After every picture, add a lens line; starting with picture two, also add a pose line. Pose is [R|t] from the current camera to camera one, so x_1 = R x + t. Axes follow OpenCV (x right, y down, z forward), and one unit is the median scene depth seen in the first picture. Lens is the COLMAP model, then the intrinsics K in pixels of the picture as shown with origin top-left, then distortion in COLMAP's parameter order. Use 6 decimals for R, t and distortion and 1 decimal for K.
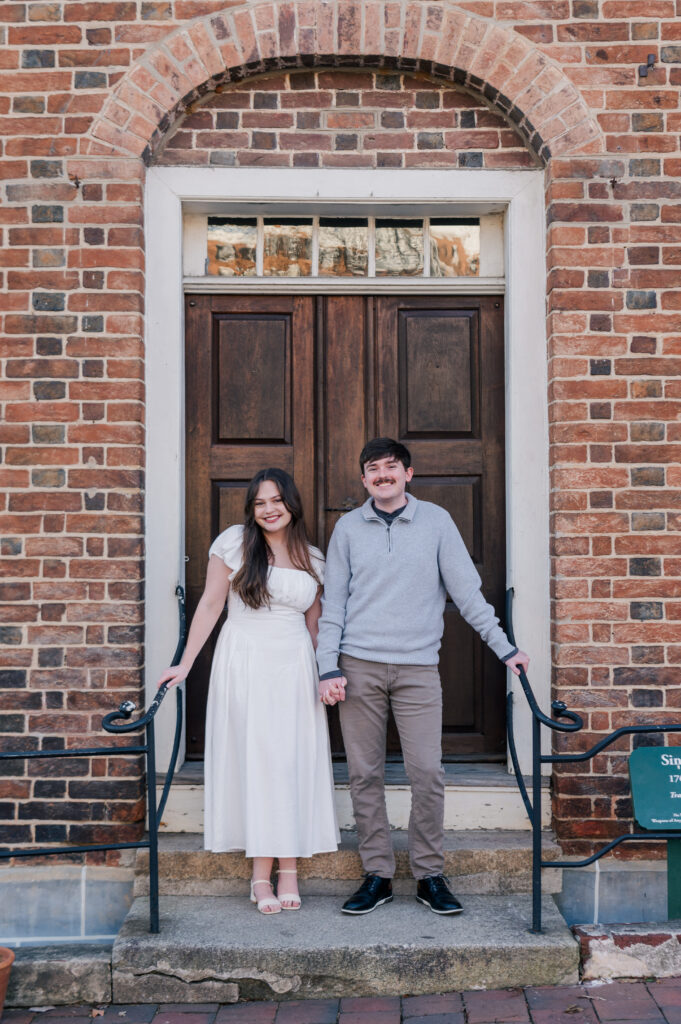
lens RADIAL K [[1404.0, 0, 340.5], [0, 1404.0, 512.0], [0, 0, 1]] dist [0.007564, 0.031584]
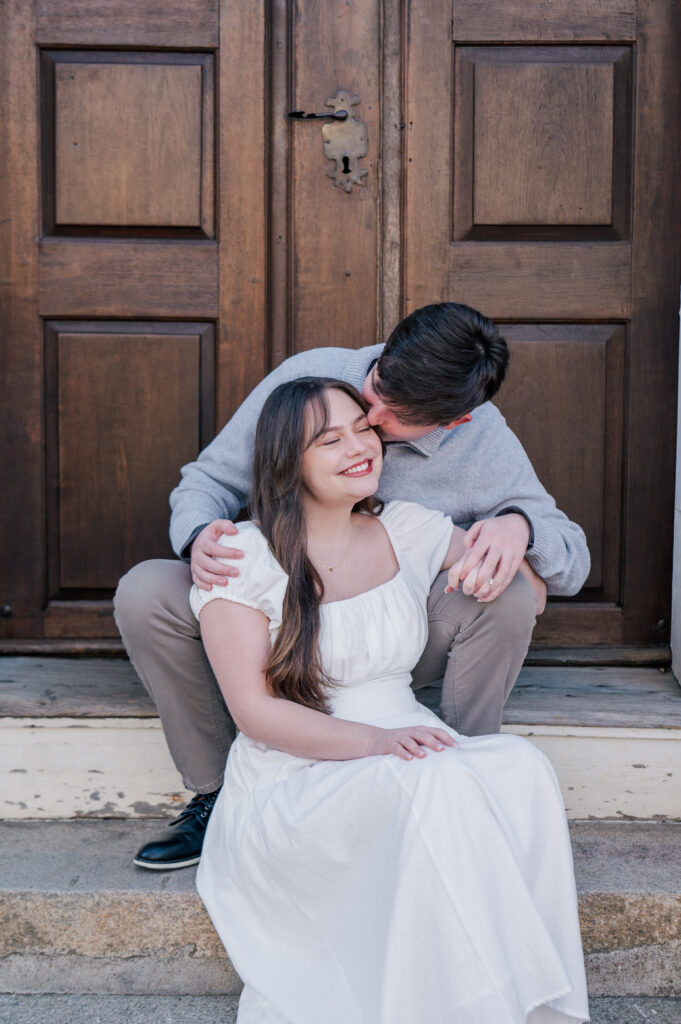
lens RADIAL K [[1430.0, 0, 340.5], [0, 1430.0, 512.0], [0, 0, 1]] dist [-0.032516, -0.017976]
pose [[0.999901, 0.010526, 0.009299, 0.002965], [-0.011803, 0.988595, 0.150134, 0.056892], [-0.007613, -0.150229, 0.988622, 0.536380]]
